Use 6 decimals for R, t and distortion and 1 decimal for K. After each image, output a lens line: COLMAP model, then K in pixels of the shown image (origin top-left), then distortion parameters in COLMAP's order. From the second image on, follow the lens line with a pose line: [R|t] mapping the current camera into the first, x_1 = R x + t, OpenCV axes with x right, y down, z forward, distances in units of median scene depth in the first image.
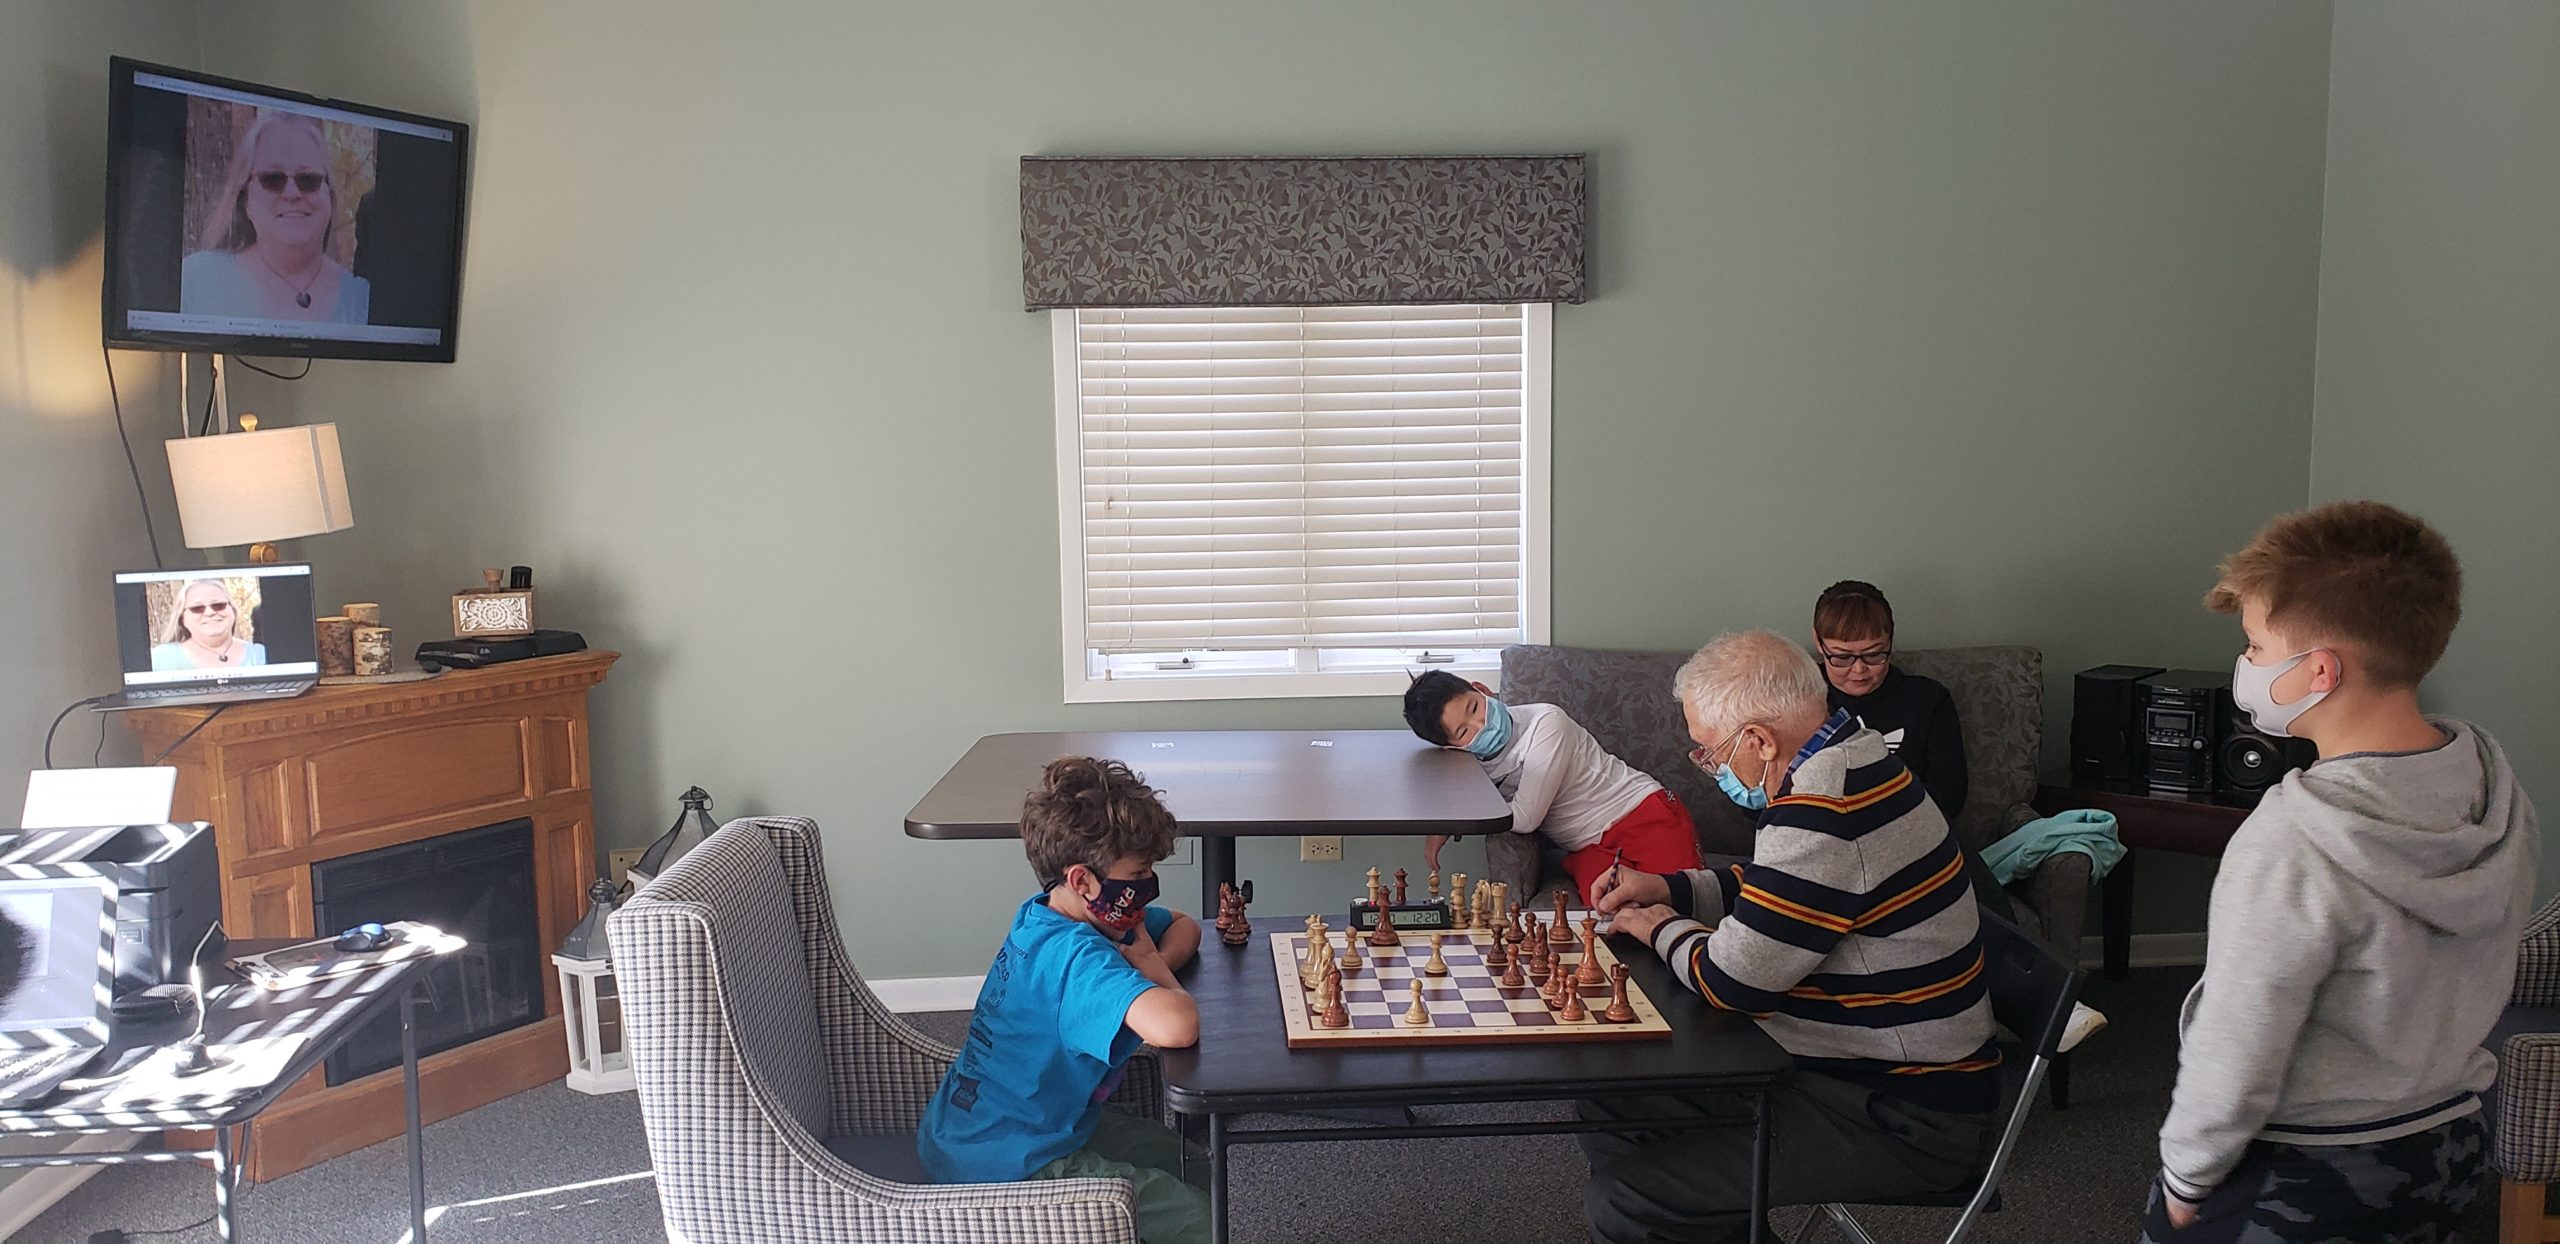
lens RADIAL K [[1950.0, 0, 1244.8], [0, 1950.0, 637.7], [0, 0, 1]] dist [0.060242, -0.033489]
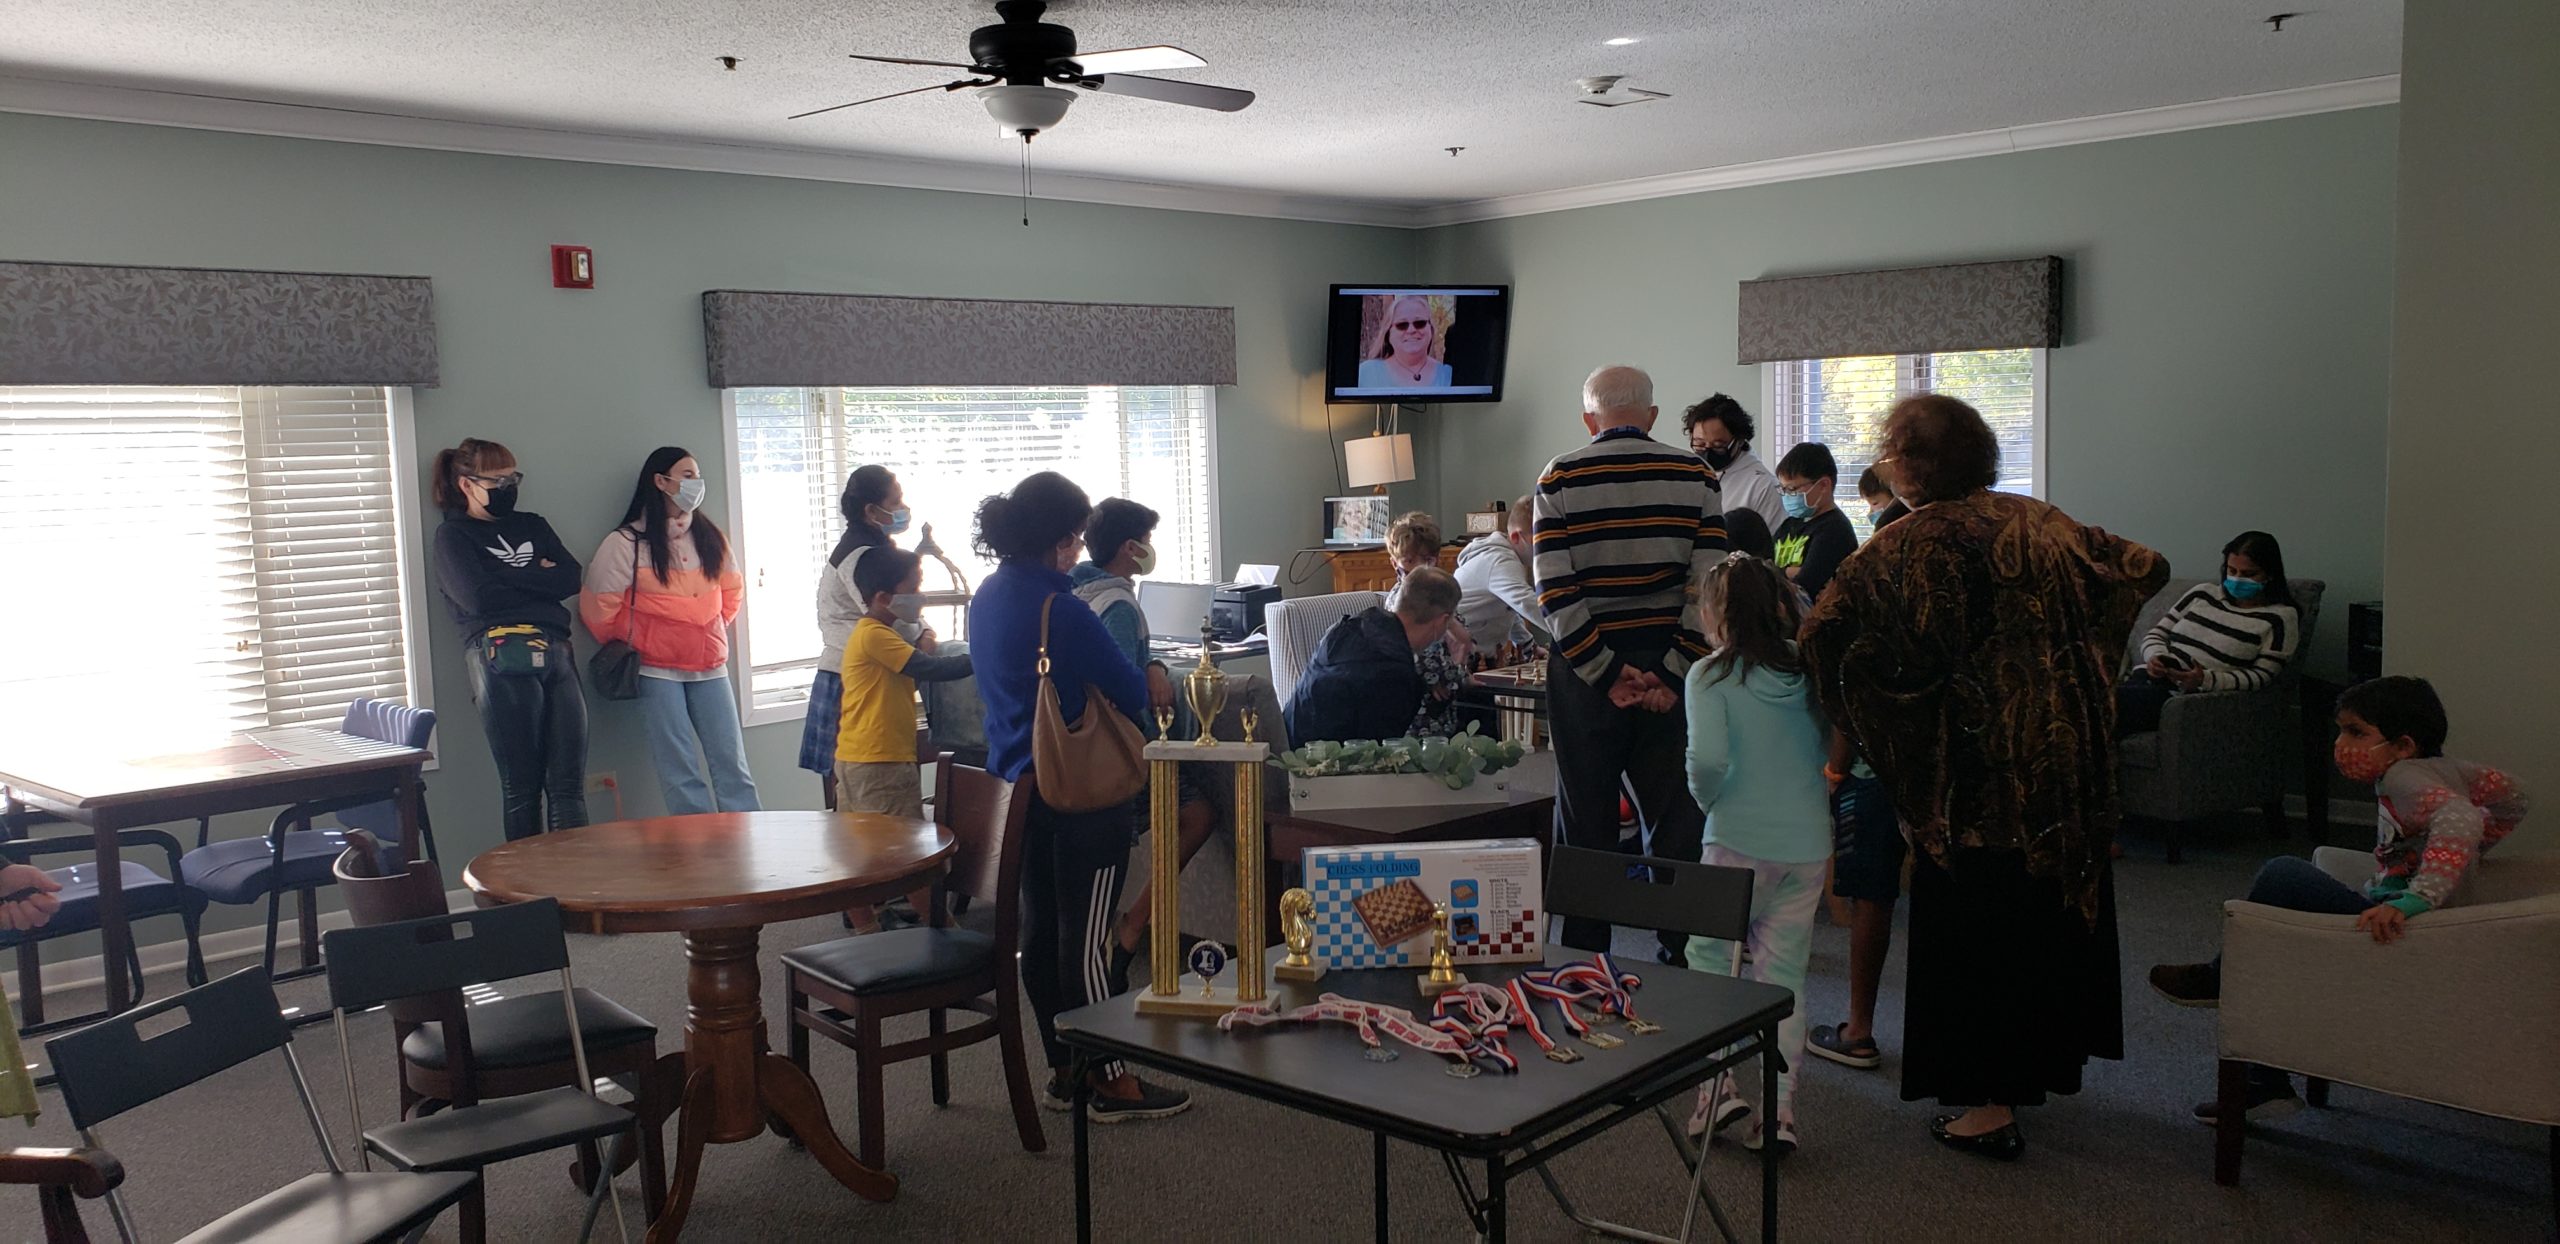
lens RADIAL K [[1950.0, 0, 1262.3], [0, 1950.0, 626.6], [0, 0, 1]] dist [0.060242, -0.033489]
pose [[0.661115, 0.068940, -0.747110, 1.016238], [-0.066521, 0.997234, 0.033155, 0.043741], [0.747329, 0.027779, 0.663873, -0.545354]]
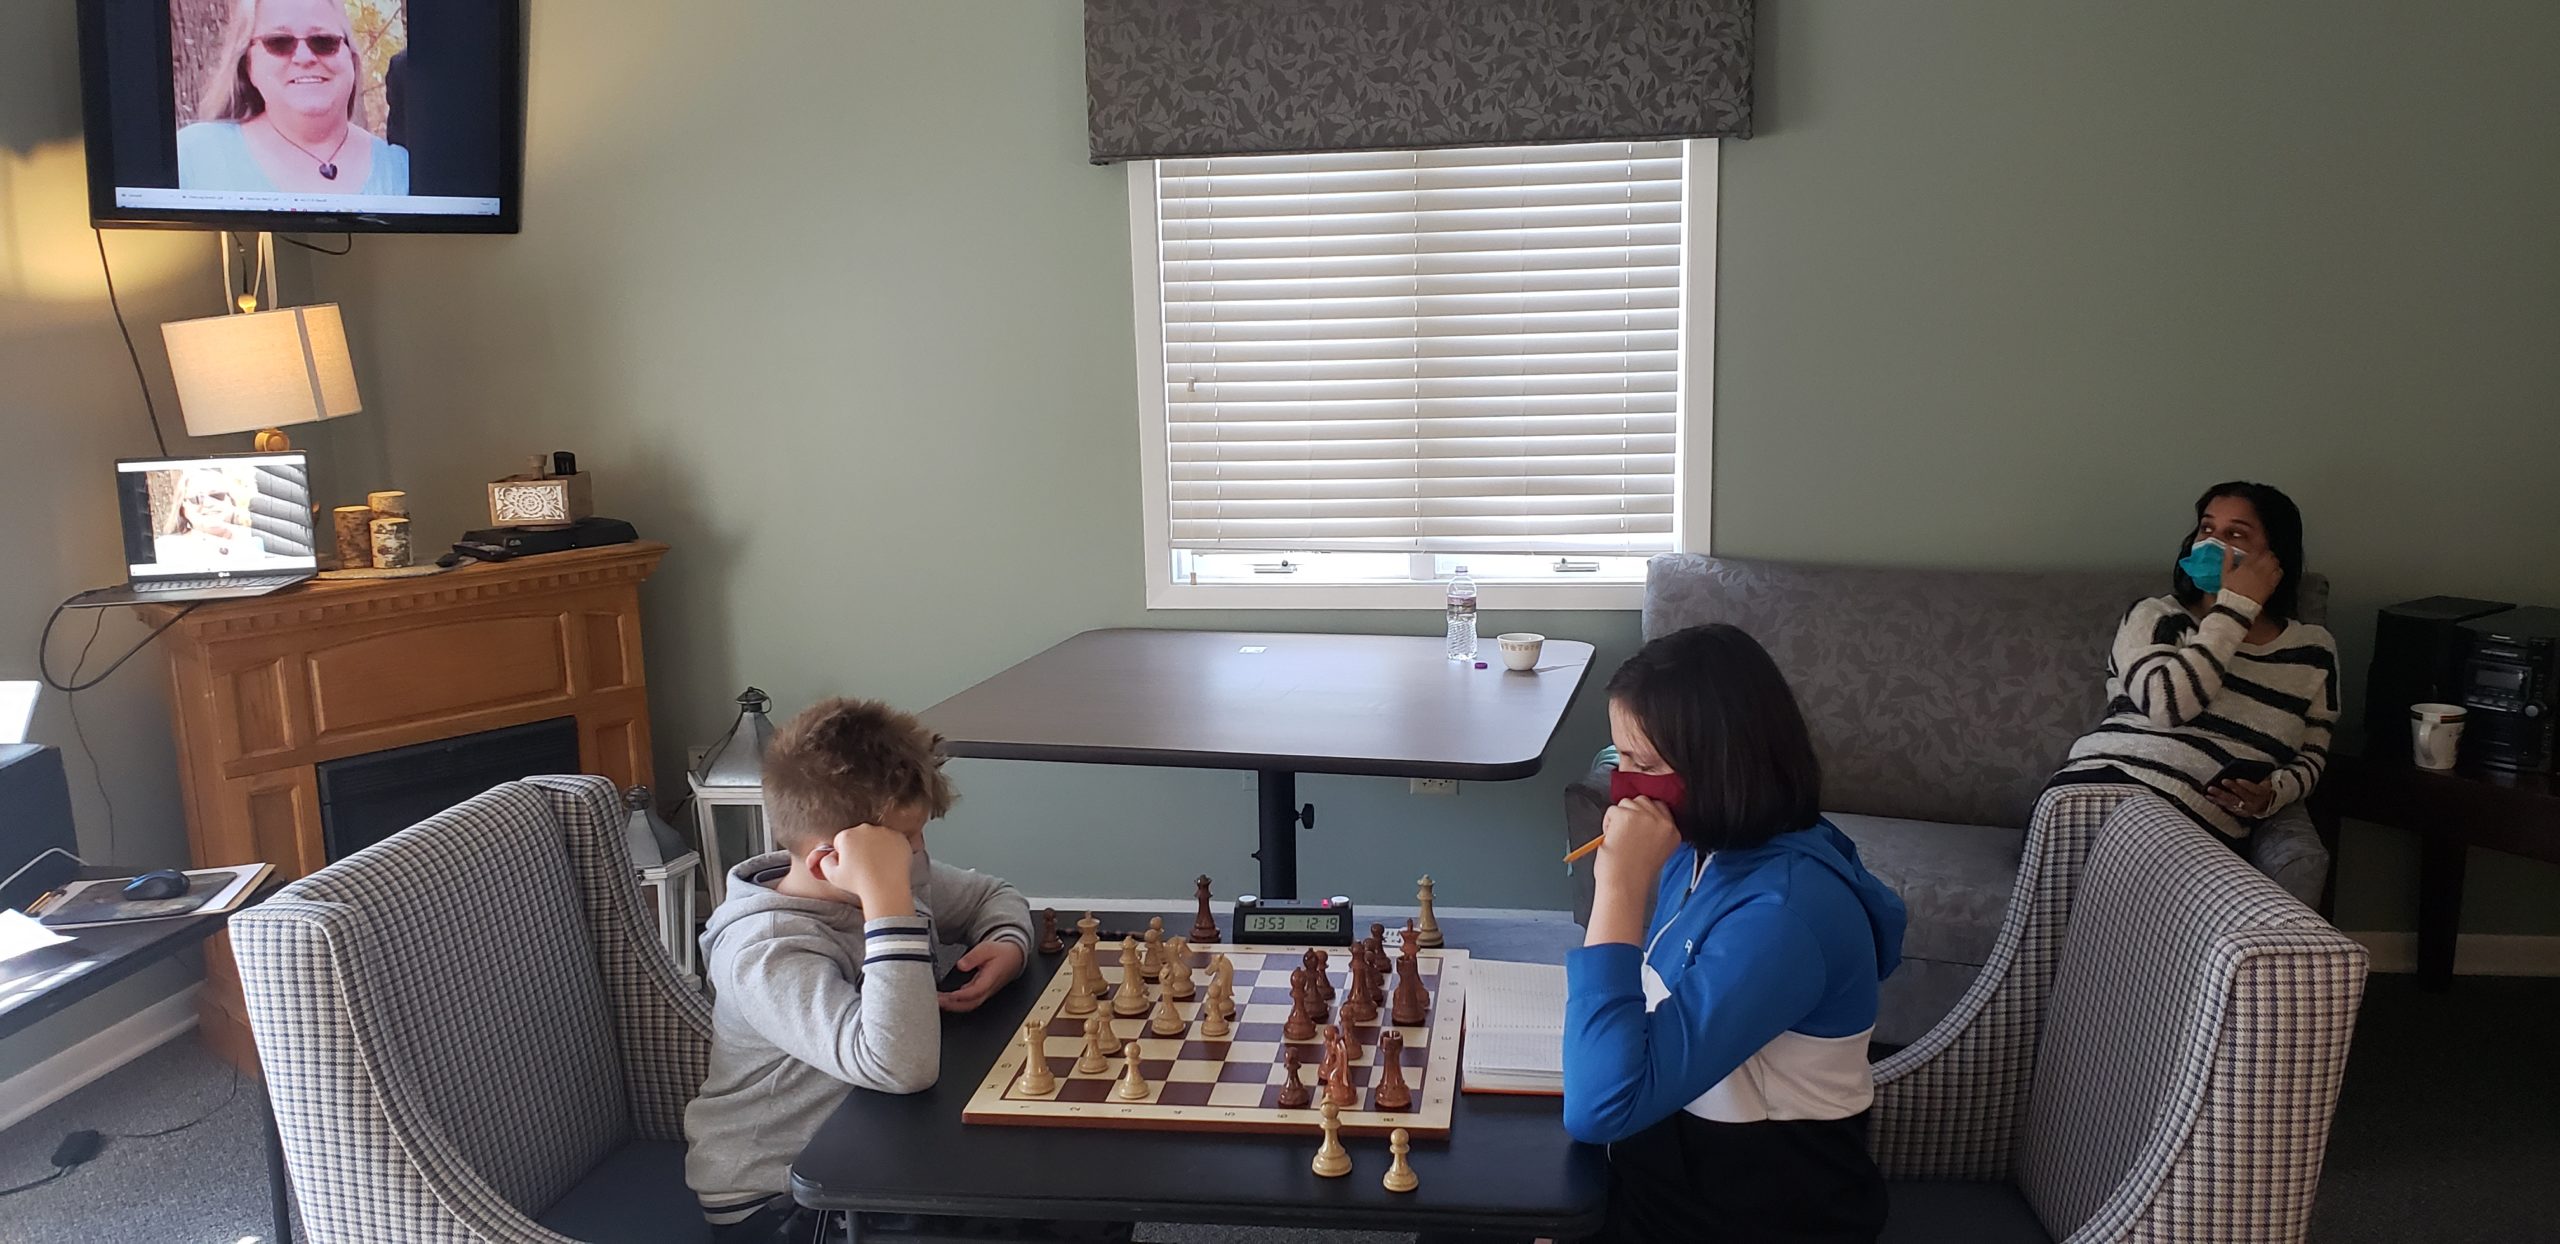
lens RADIAL K [[1961.7, 0, 1259.1], [0, 1961.7, 653.7], [0, 0, 1]] dist [0.032948, 0.001052]
pose [[0.974061, 0.033316, -0.223819, 0.176621], [-0.013688, 0.995966, 0.088679, -0.028886], [0.225871, -0.083315, 0.970588, 0.148887]]
